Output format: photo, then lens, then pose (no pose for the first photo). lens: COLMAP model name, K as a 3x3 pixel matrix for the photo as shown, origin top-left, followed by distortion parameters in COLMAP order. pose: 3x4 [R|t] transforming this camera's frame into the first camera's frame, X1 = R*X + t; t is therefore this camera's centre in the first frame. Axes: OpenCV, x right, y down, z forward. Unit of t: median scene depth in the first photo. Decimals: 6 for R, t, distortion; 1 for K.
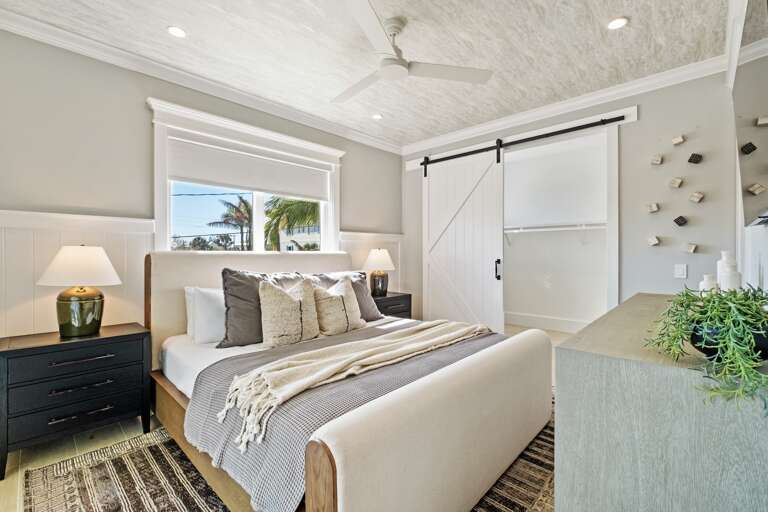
lens RADIAL K [[332.1, 0, 384.0], [0, 332.1, 256.0], [0, 0, 1]] dist [-0.023086, 0.000070]
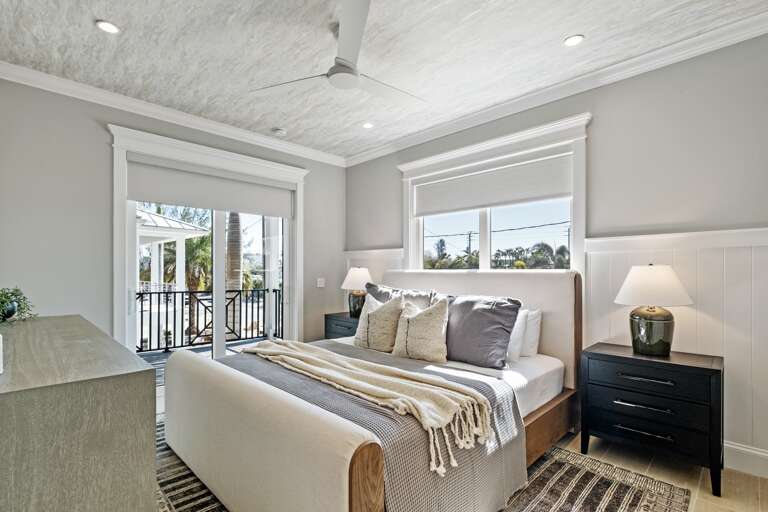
lens RADIAL K [[366.9, 0, 380.0], [0, 366.9, 270.6], [0, 0, 1]] dist [-0.015495, -0.000201]
pose [[-0.033149, -0.004381, -0.999441, 0.607442], [-0.006838, 0.999968, -0.004156, -0.005289], [0.999427, 0.006696, -0.033178, 0.643688]]
